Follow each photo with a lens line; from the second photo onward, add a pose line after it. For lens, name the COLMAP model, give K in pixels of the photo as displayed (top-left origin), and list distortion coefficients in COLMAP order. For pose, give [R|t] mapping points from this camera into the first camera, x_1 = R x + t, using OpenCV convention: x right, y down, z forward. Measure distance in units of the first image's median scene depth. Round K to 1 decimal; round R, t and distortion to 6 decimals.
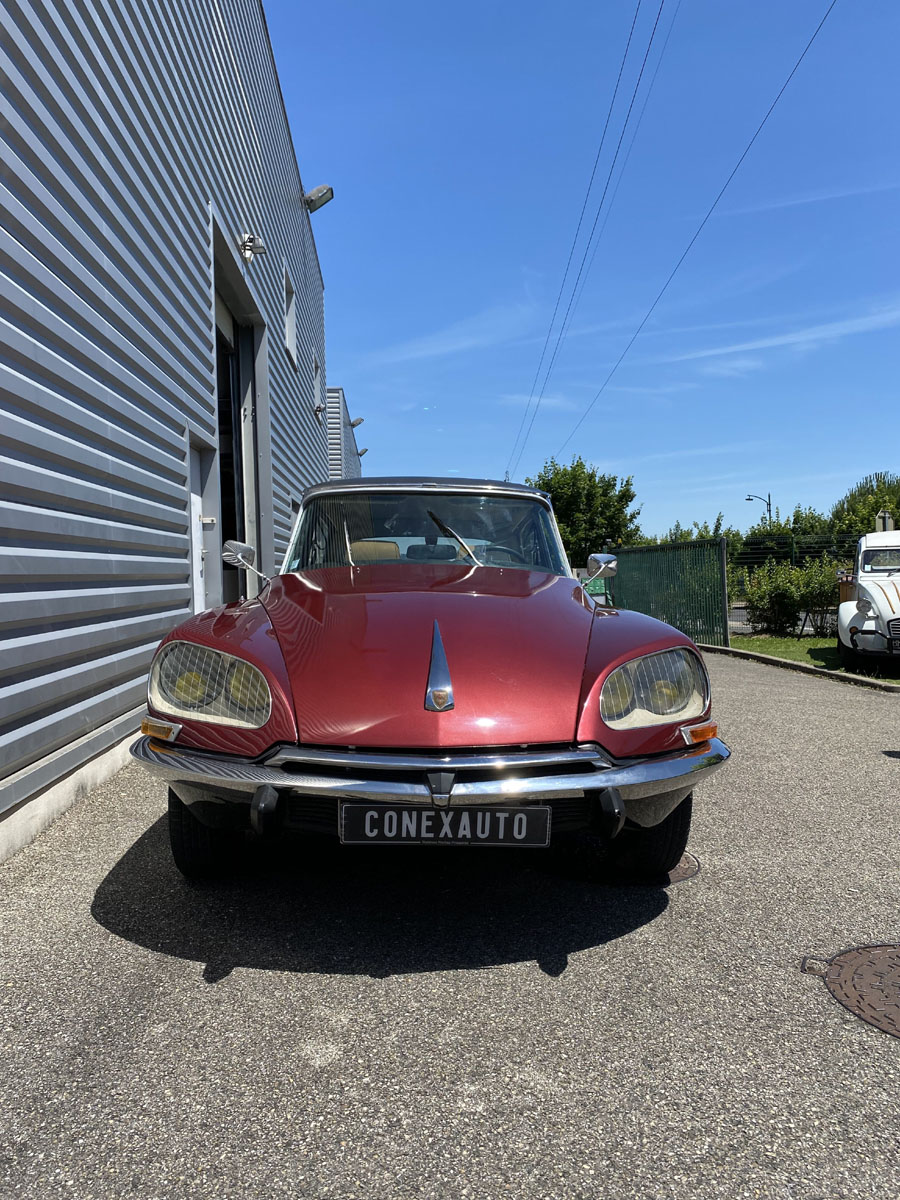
lens RADIAL K [[901.7, 0, 457.1], [0, 901.7, 599.7], [0, 0, 1]] dist [0.062256, -0.061063]
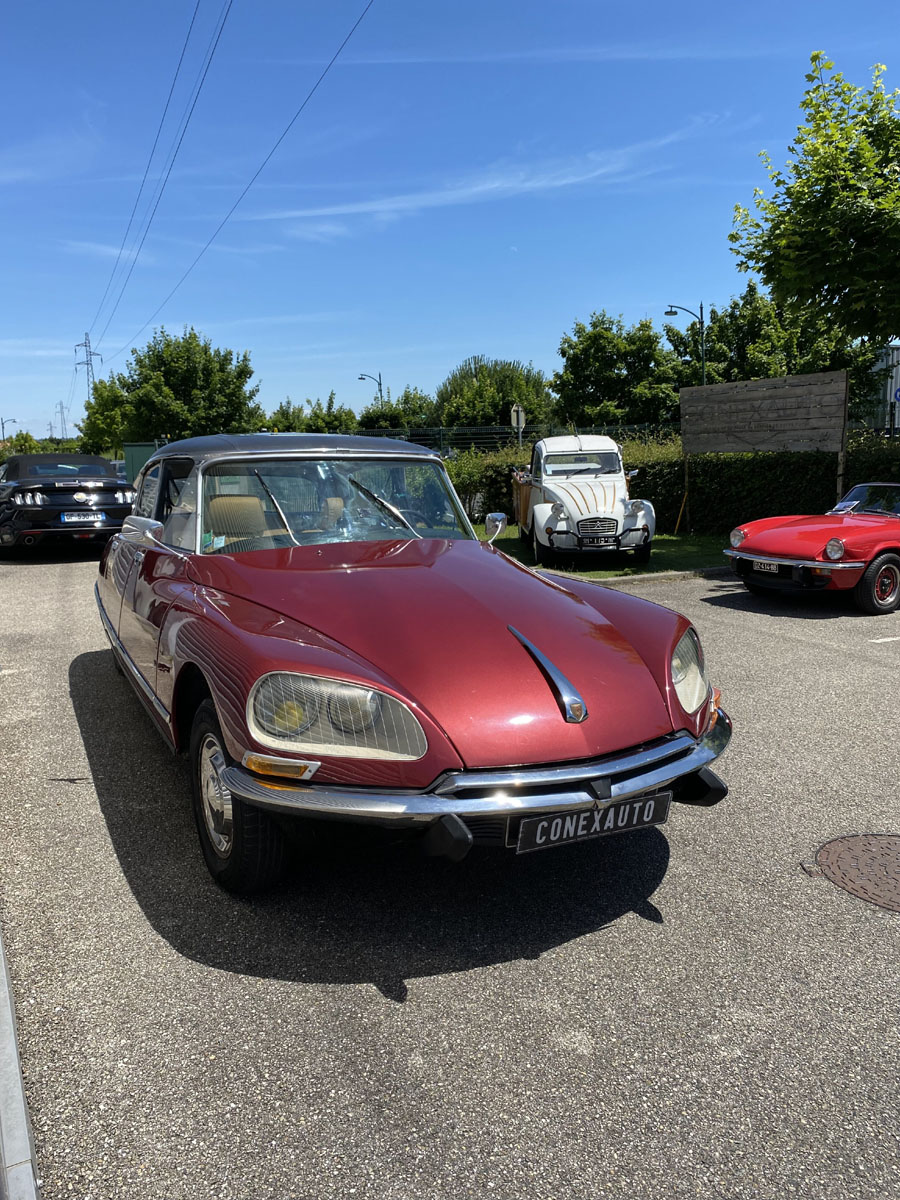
lens RADIAL K [[901.7, 0, 457.1], [0, 901.7, 599.7], [0, 0, 1]] dist [0.062256, -0.061063]
pose [[0.908175, -0.078086, 0.411243, -0.212645], [0.020645, 0.989606, 0.142314, -0.066357], [-0.418082, -0.120756, 0.900348, 0.027494]]
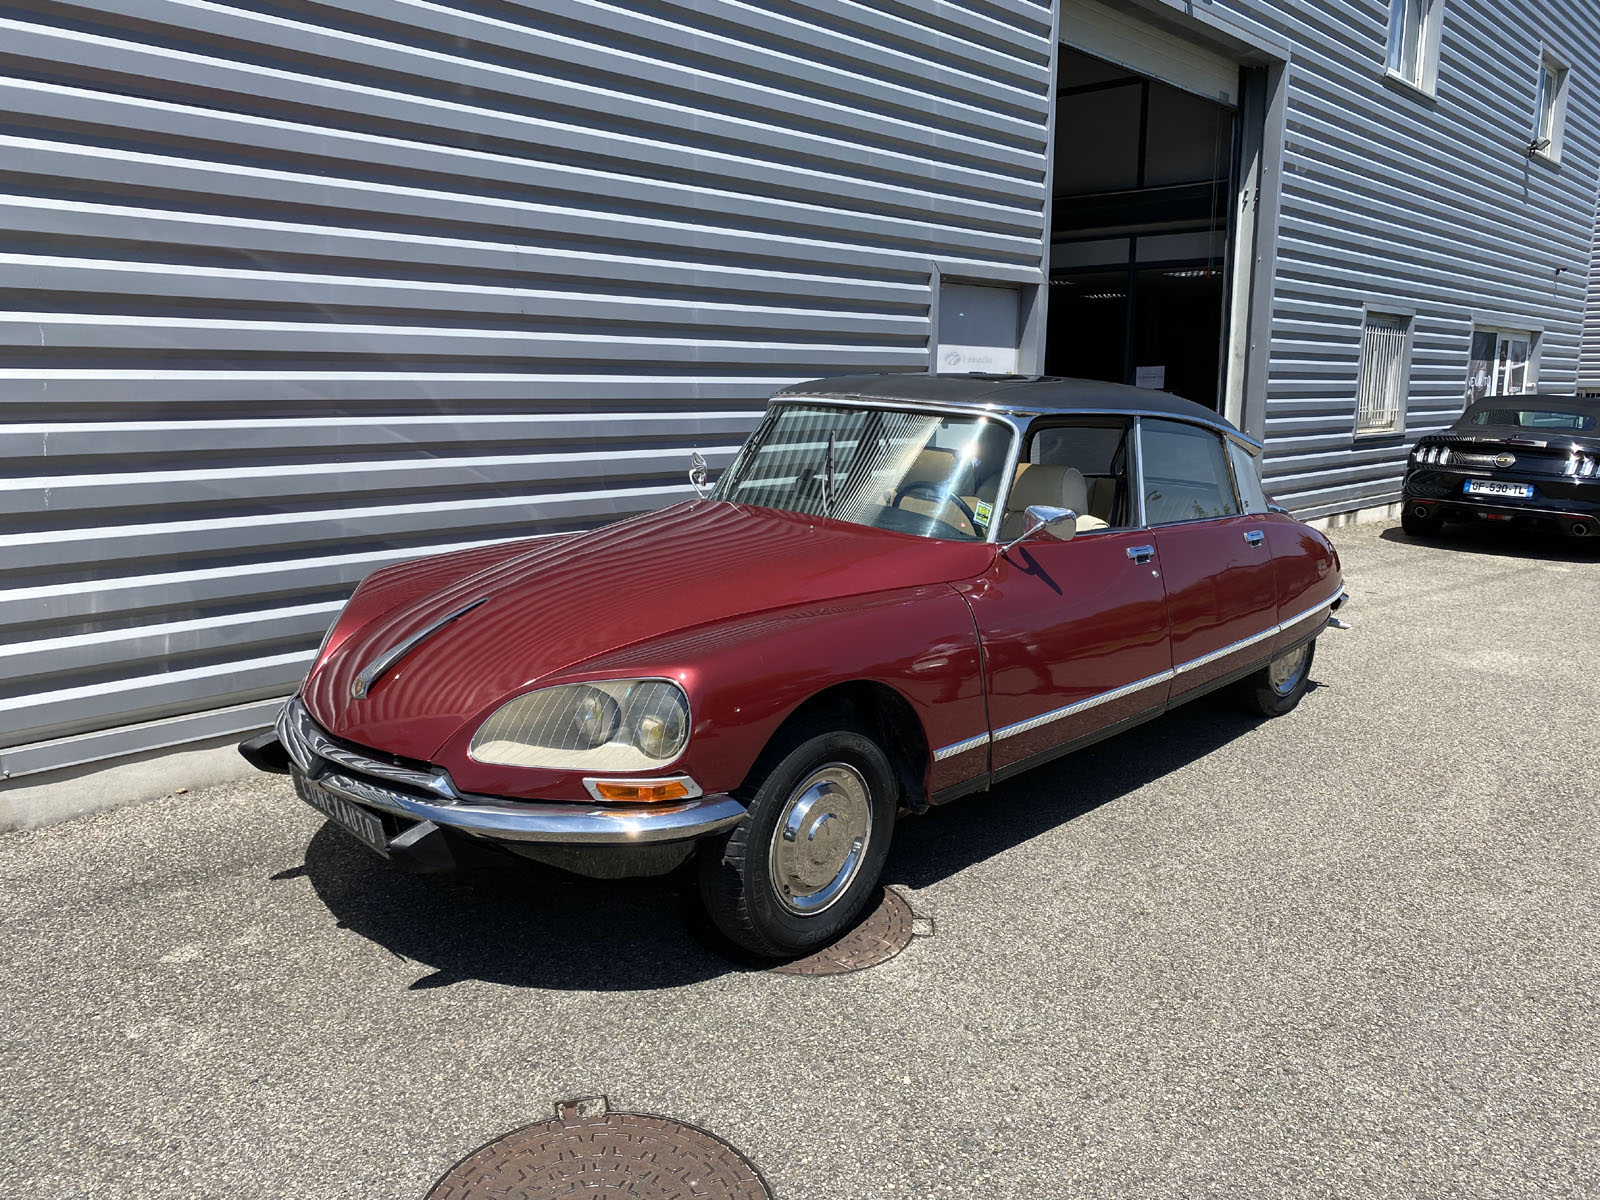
lens RADIAL K [[1202.3, 0, 792.5], [0, 1202.3, 575.8], [0, 0, 1]] dist [0.062256, -0.061063]
pose [[0.669724, 0.143976, -0.728520, 0.445700], [-0.043606, 0.986957, 0.154964, -0.084761], [0.741329, -0.072015, 0.667267, 0.165752]]
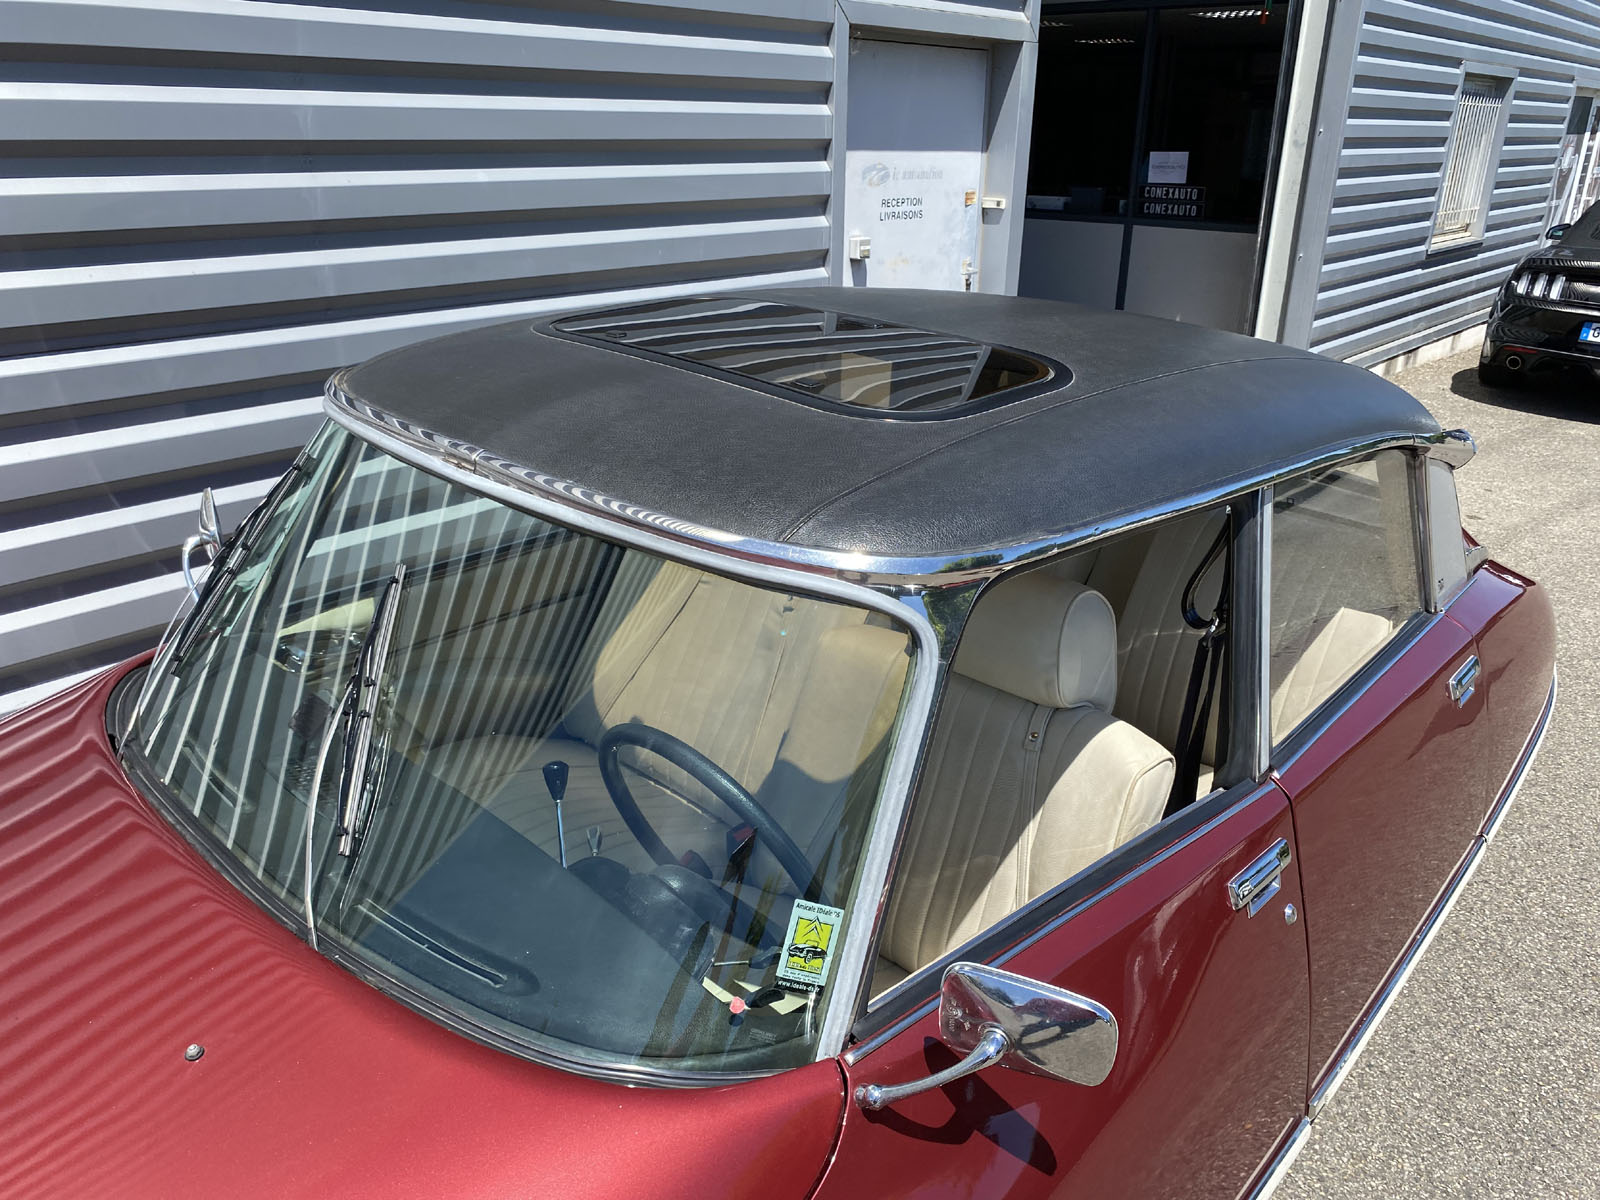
lens RADIAL K [[1220.5, 0, 805.8], [0, 1220.5, 589.4], [0, 0, 1]] dist [0.024049, -0.006689]
pose [[0.696741, 0.288541, -0.656731, 0.176045], [-0.054561, 0.934196, 0.352563, -0.141041], [0.715245, -0.209813, 0.666636, 0.522485]]
